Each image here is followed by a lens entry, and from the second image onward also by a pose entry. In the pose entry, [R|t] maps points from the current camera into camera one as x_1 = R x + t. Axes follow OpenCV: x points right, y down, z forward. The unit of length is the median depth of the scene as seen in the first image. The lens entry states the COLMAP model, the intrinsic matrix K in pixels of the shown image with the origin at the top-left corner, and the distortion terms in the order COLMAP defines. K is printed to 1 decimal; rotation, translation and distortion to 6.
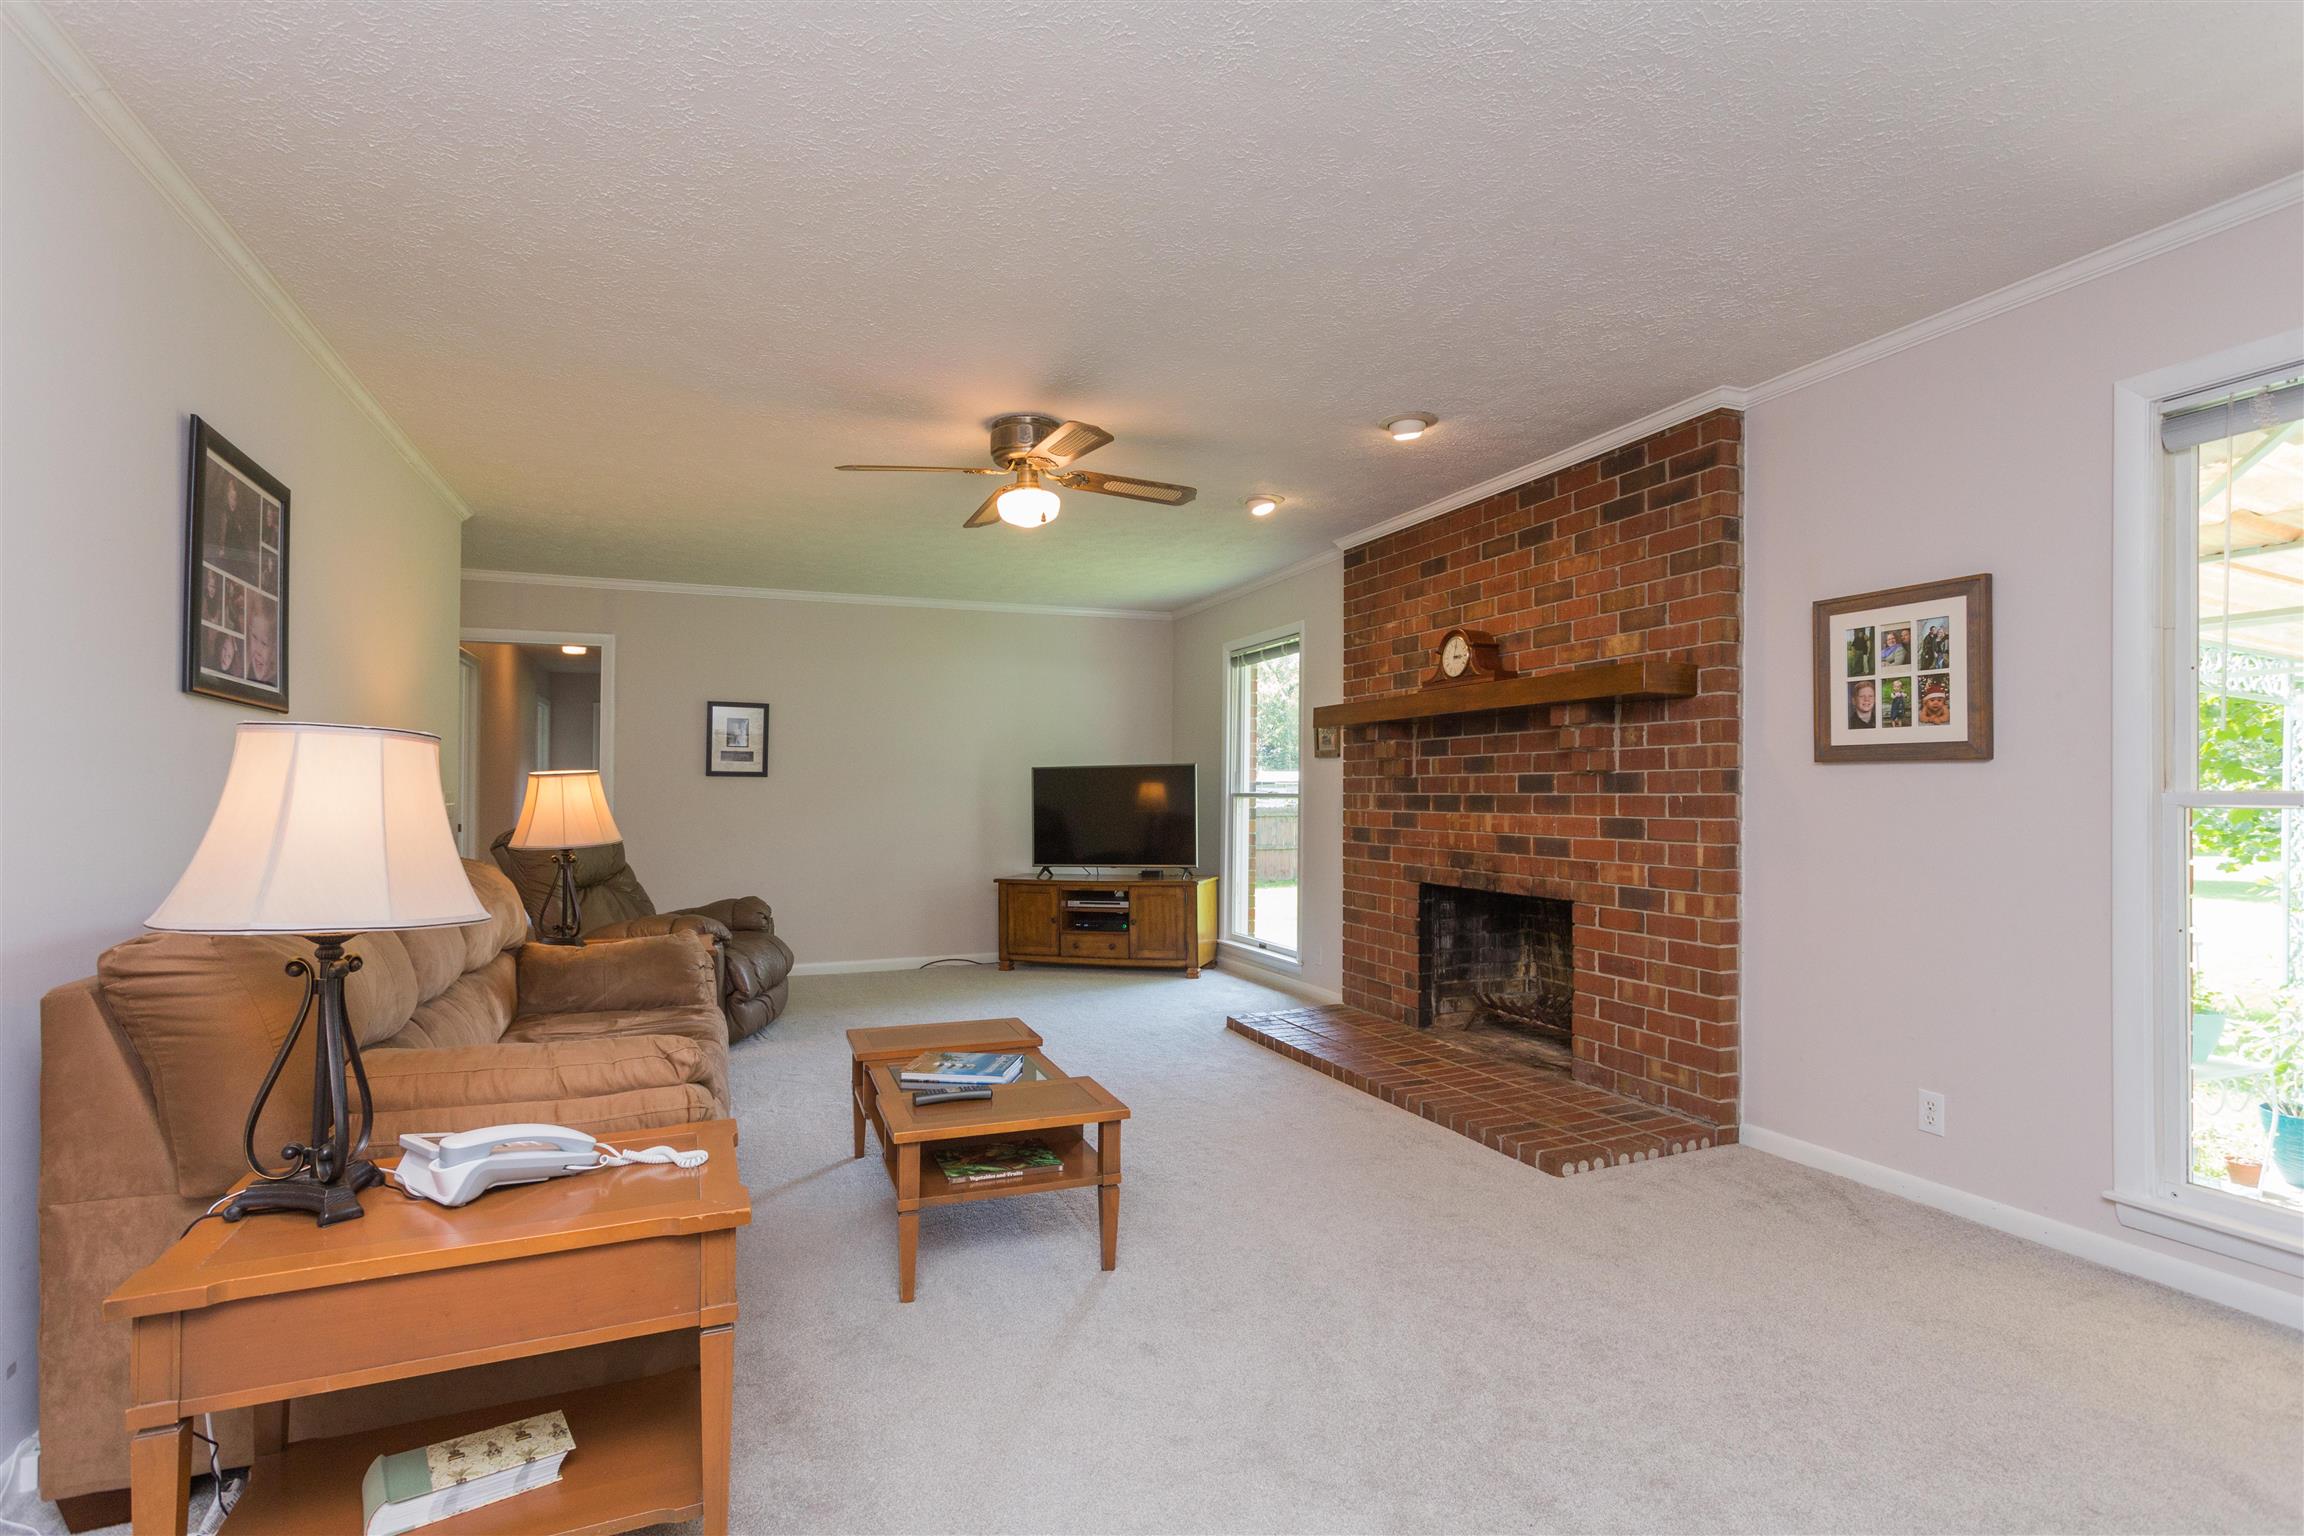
lens RADIAL K [[1101.0, 0, 1184.3], [0, 1101.0, 778.5], [0, 0, 1]] dist [0.000872, 0.001510]
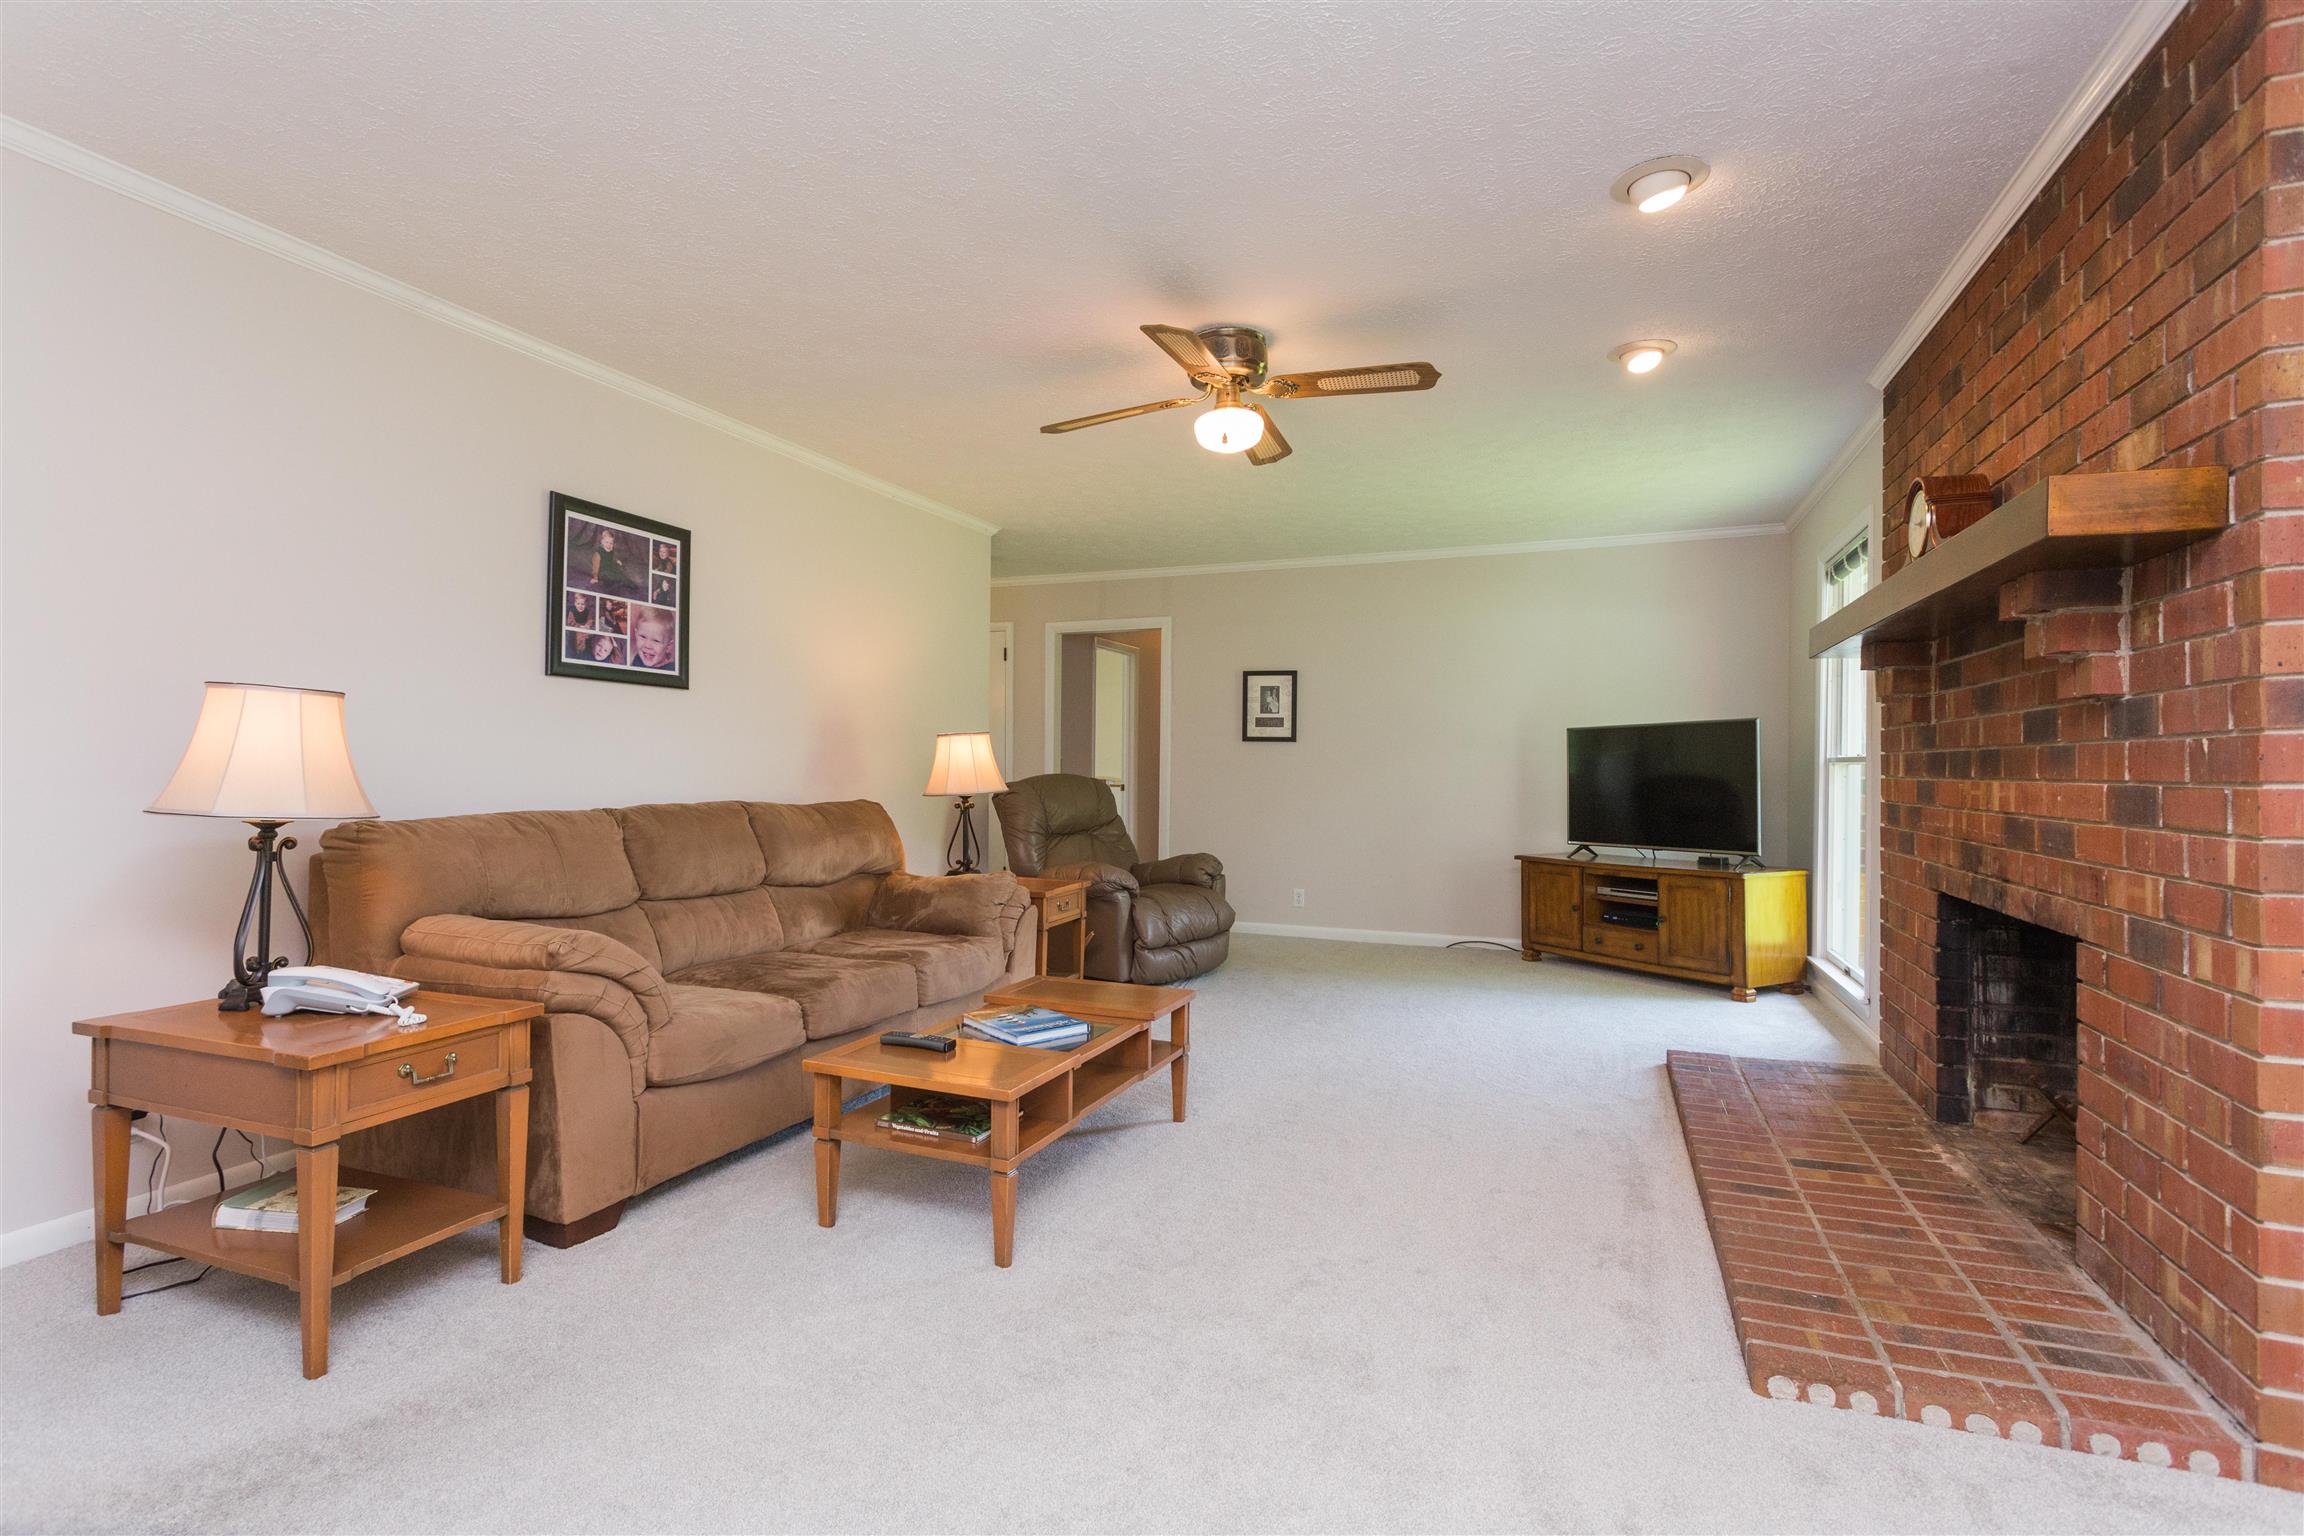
lens RADIAL K [[1101.0, 0, 1153.8], [0, 1101.0, 760.0], [0, 0, 1]] dist [0.000872, 0.001510]
pose [[0.706717, 0.000184, -0.707496, 0.374533], [0.002287, 0.999994, 0.002544, 0.018180], [0.707493, -0.003416, 0.706713, 0.260011]]
